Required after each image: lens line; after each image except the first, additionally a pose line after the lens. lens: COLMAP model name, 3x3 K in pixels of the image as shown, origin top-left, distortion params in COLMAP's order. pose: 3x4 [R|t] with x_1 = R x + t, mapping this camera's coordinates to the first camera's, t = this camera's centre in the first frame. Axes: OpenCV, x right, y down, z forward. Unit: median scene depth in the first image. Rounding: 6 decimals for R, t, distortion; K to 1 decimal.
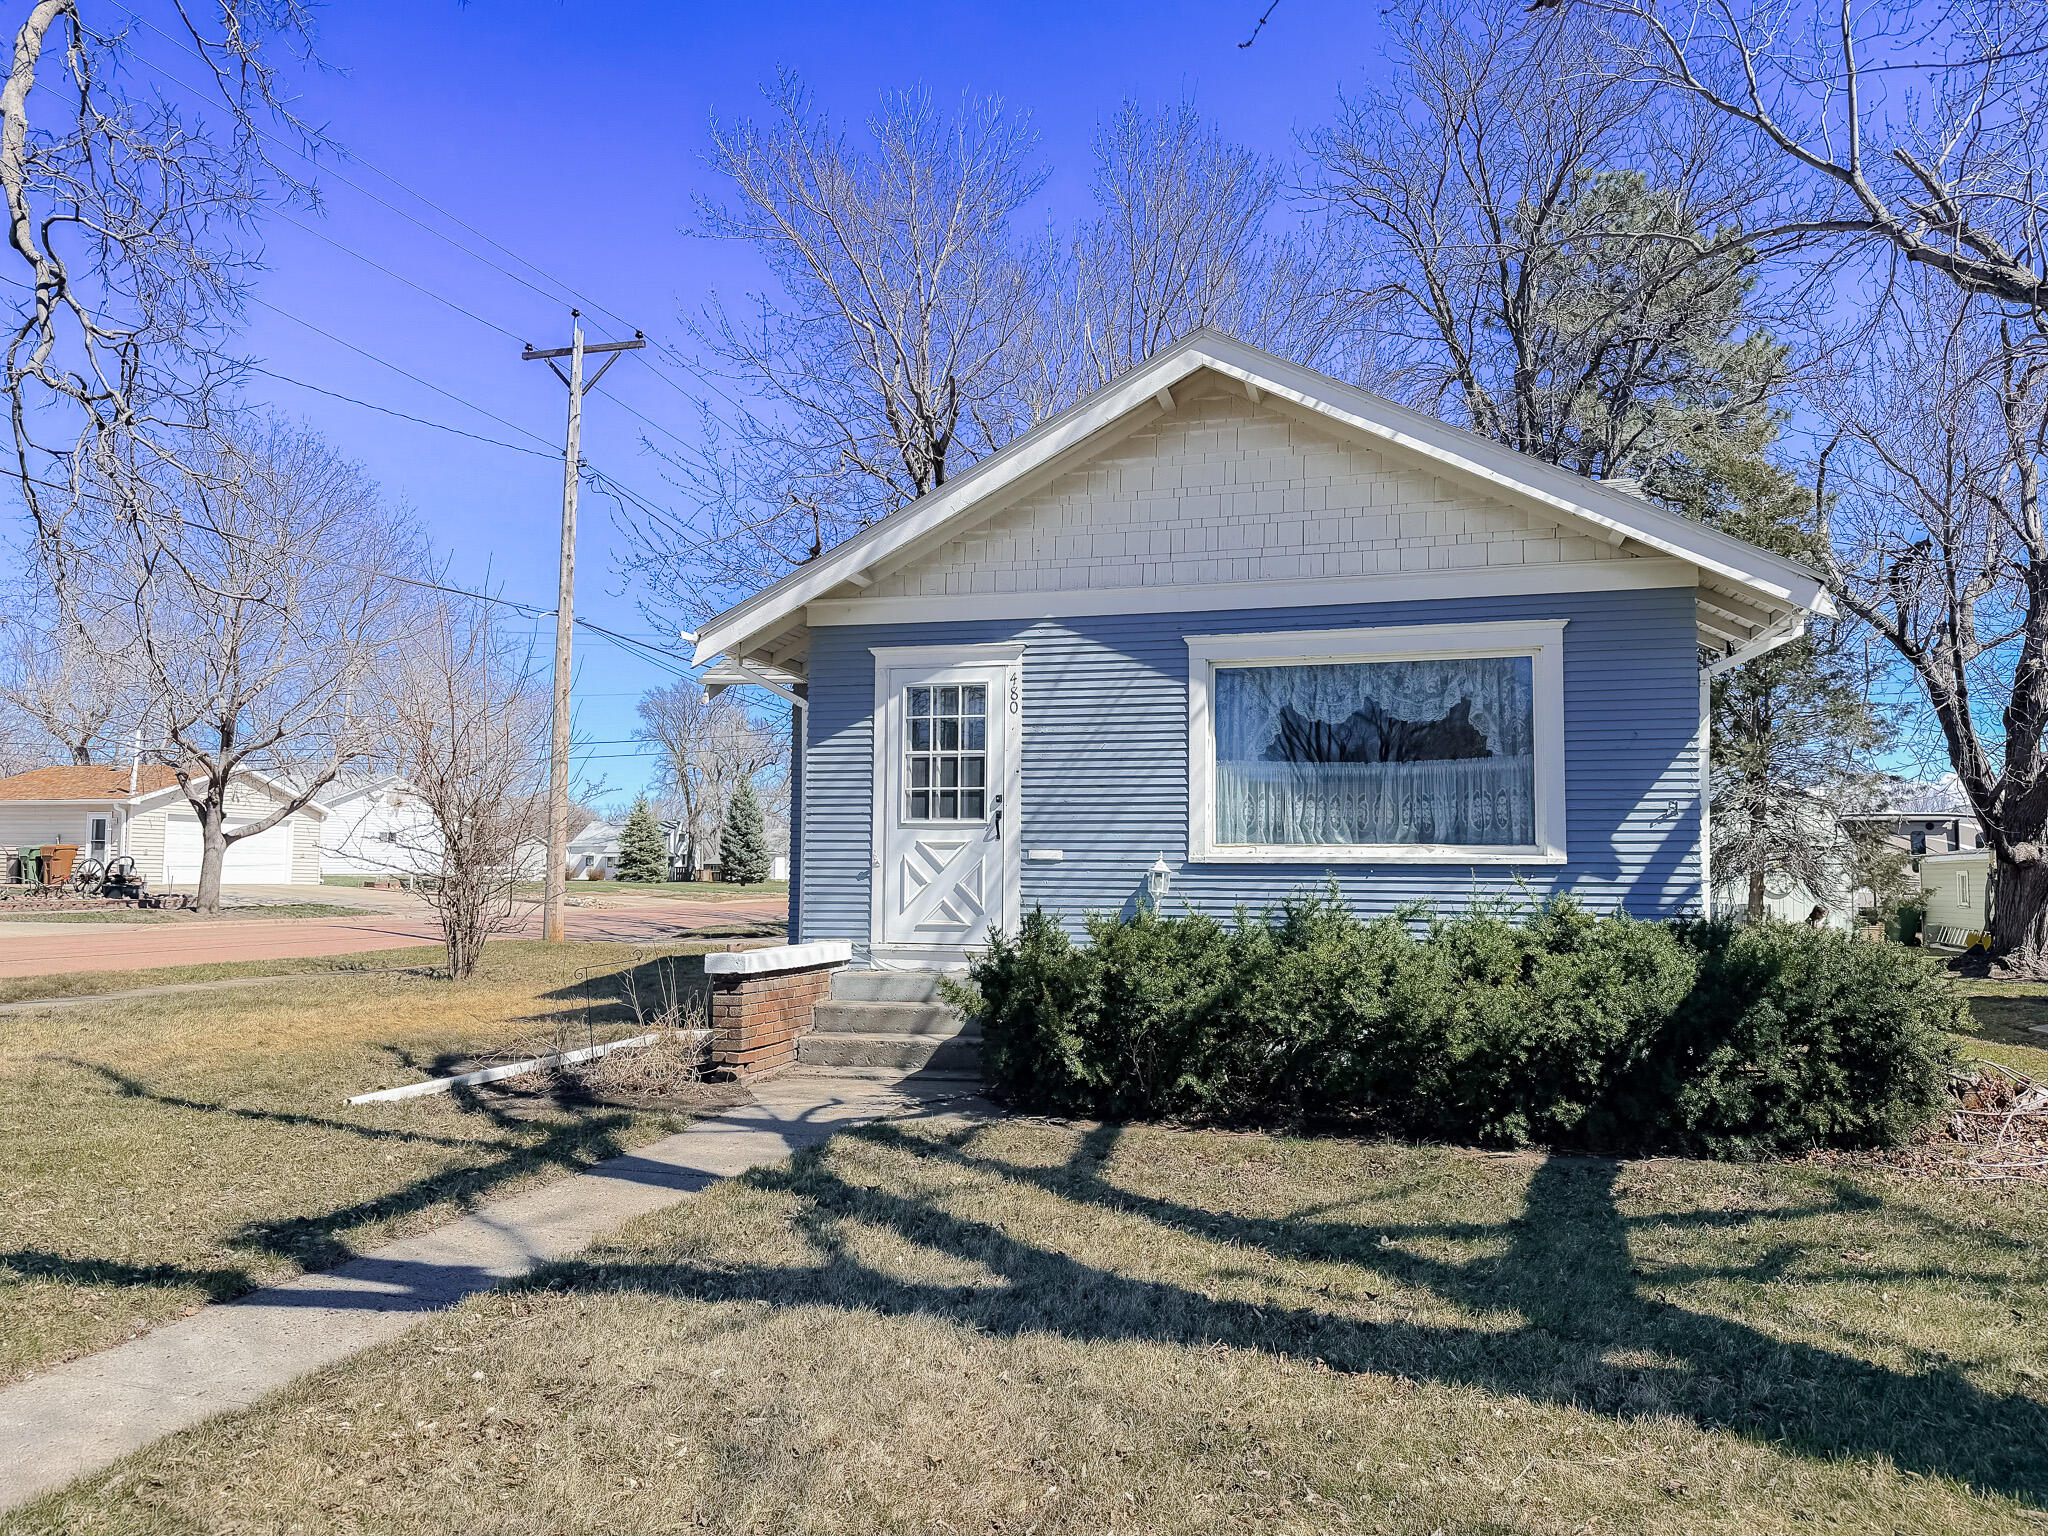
lens RADIAL K [[1429.4, 0, 1027.4], [0, 1429.4, 770.4], [0, 0, 1]] dist [0.021349, -0.029173]
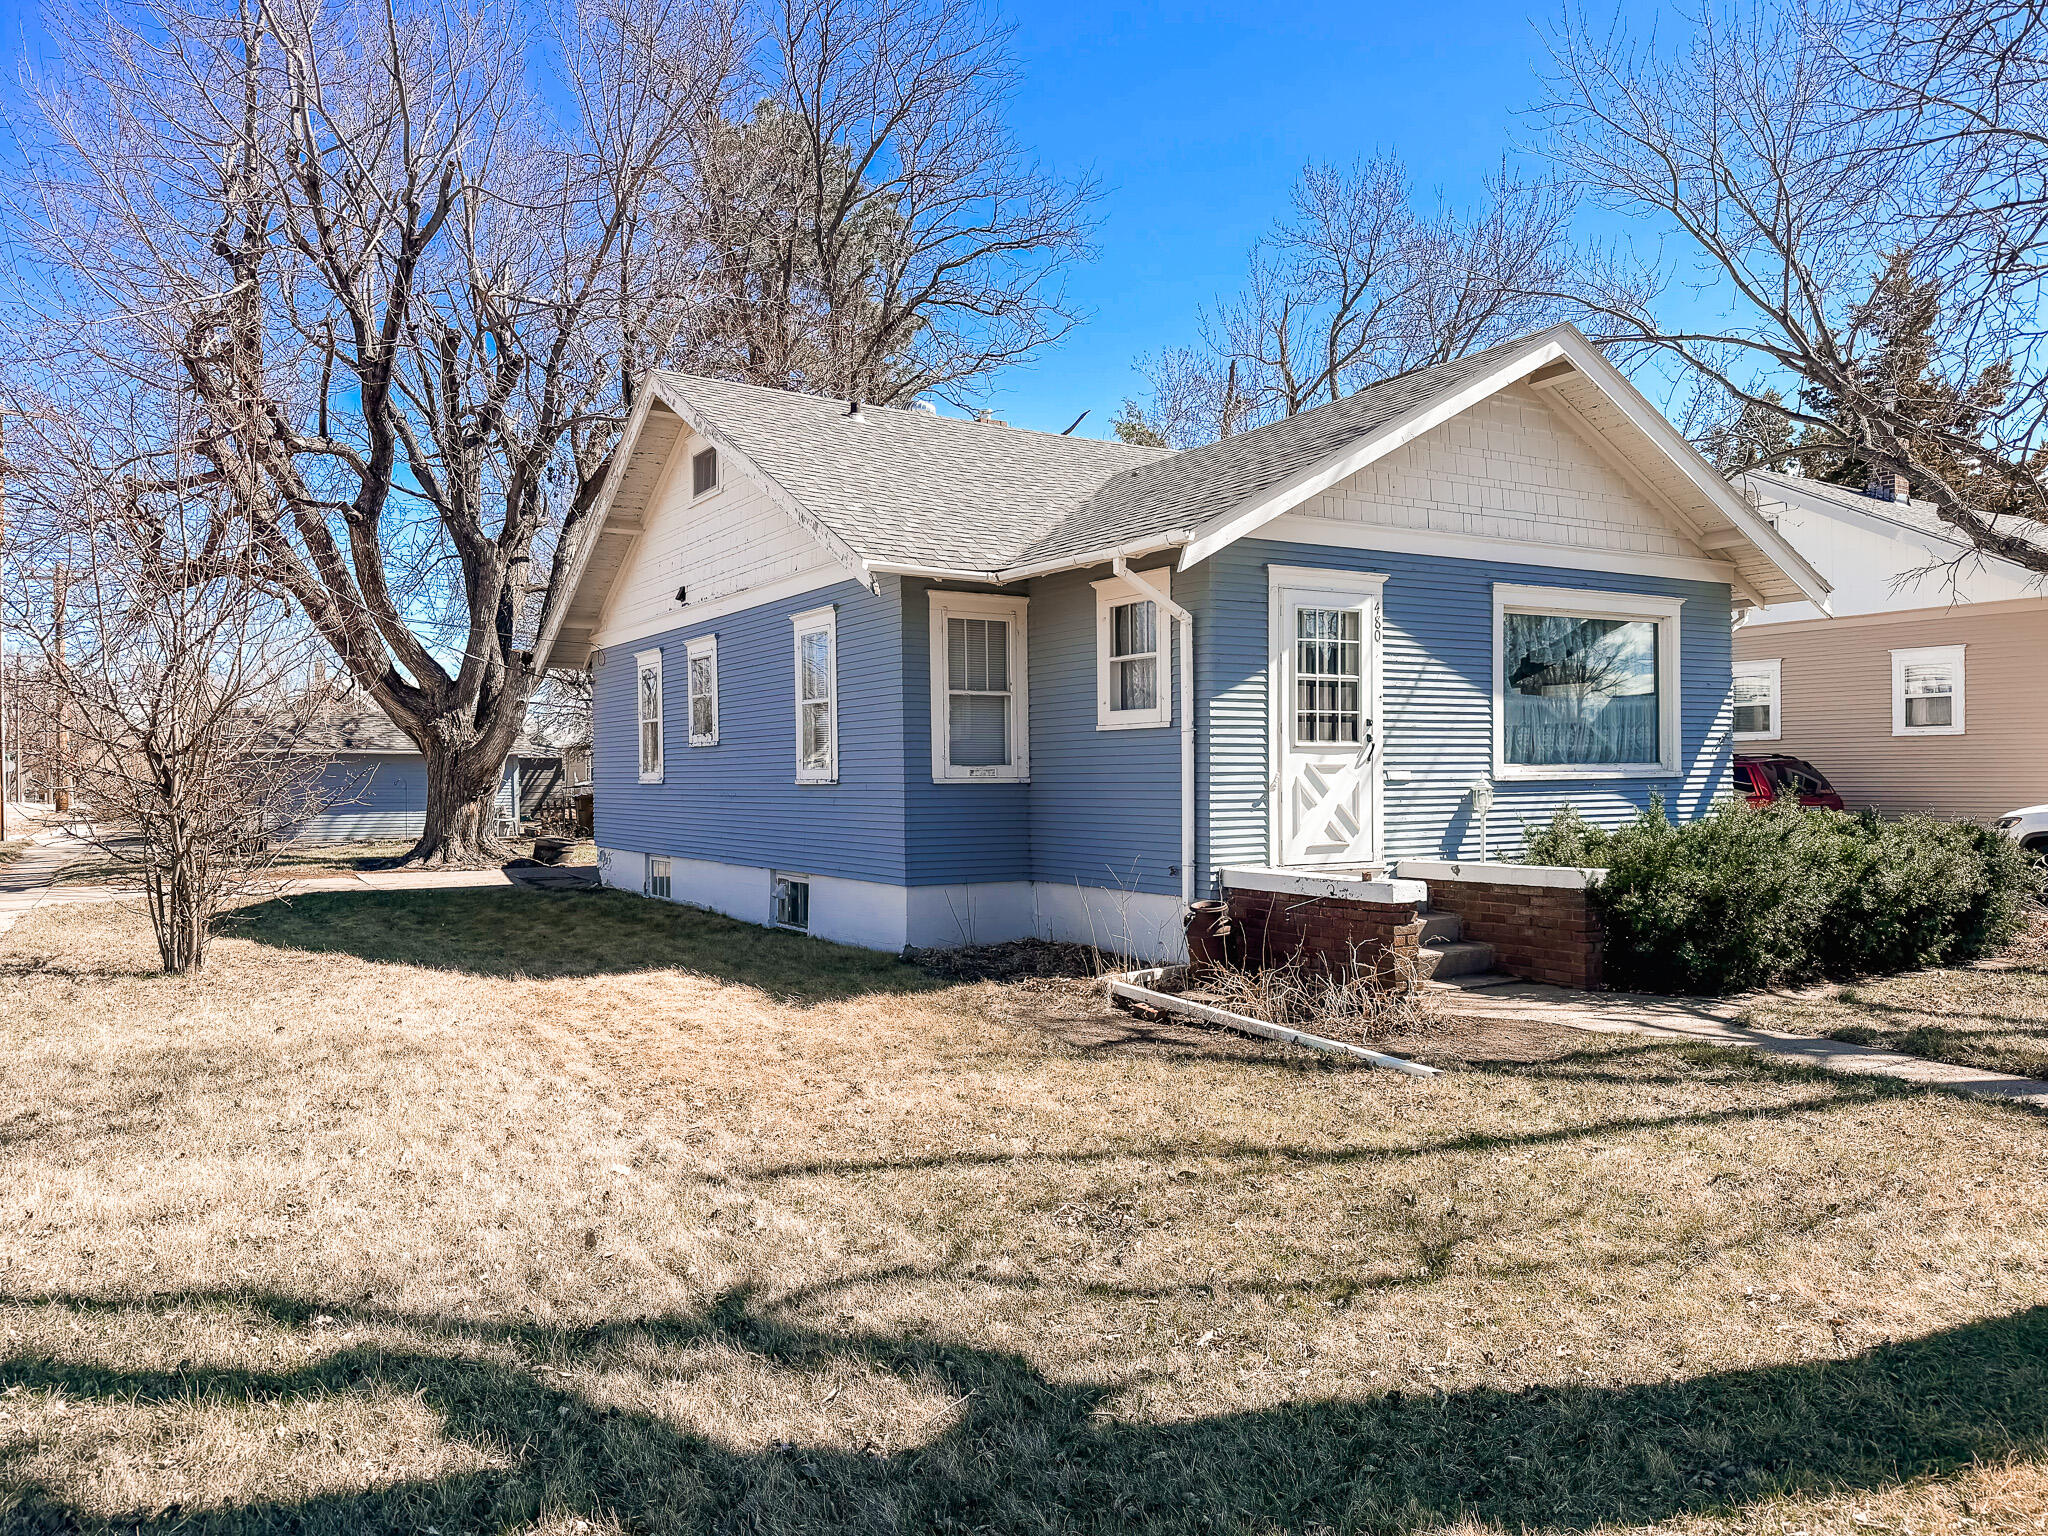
lens RADIAL K [[1509.2, 0, 1019.2], [0, 1509.2, 773.5], [0, 0, 1]] dist [-0.013913, -0.001604]
pose [[0.700590, -0.013503, 0.713436, -1.019483], [-0.036740, 0.997812, 0.054964, 0.005765], [-0.712617, -0.064719, 0.698561, 0.419715]]
